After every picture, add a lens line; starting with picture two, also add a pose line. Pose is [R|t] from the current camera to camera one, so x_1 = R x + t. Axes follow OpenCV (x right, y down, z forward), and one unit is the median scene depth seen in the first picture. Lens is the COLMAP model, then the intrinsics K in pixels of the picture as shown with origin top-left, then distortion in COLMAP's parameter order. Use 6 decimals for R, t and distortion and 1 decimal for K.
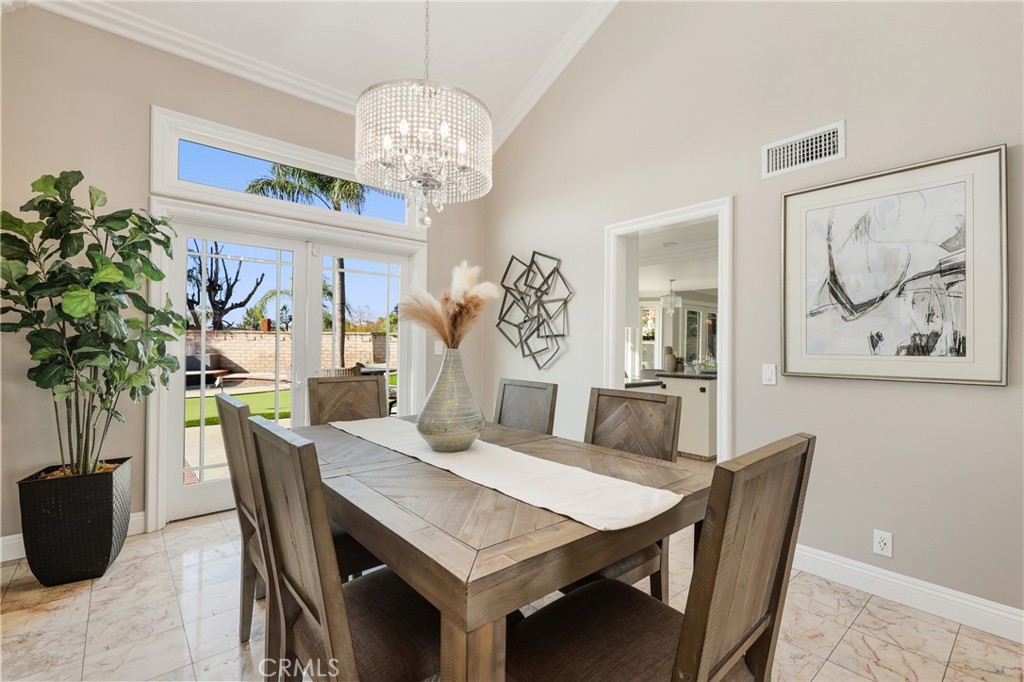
lens RADIAL K [[462.8, 0, 519.5], [0, 462.8, 341.5], [0, 0, 1]] dist [0.000063, -0.000070]
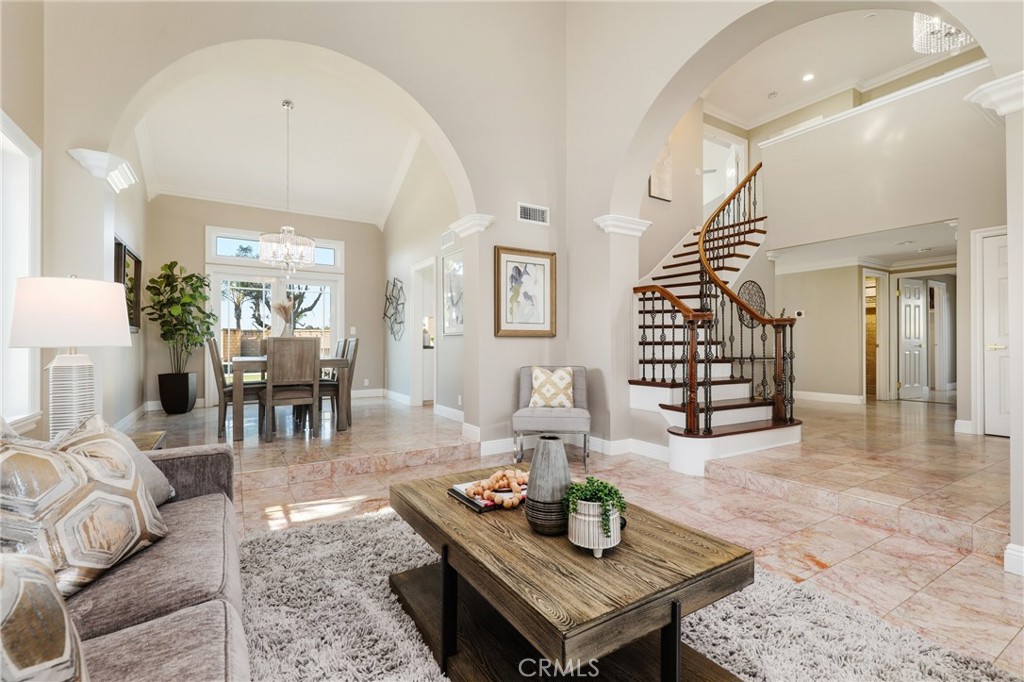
lens RADIAL K [[462.8, 0, 514.2], [0, 462.8, 340.3], [0, 0, 1]] dist [0.000063, -0.000070]
pose [[0.986728, -0.011339, -0.161987, 1.360663], [0.011285, 0.999936, -0.001255, 0.111892], [0.161990, -0.000589, 0.986792, -1.283141]]
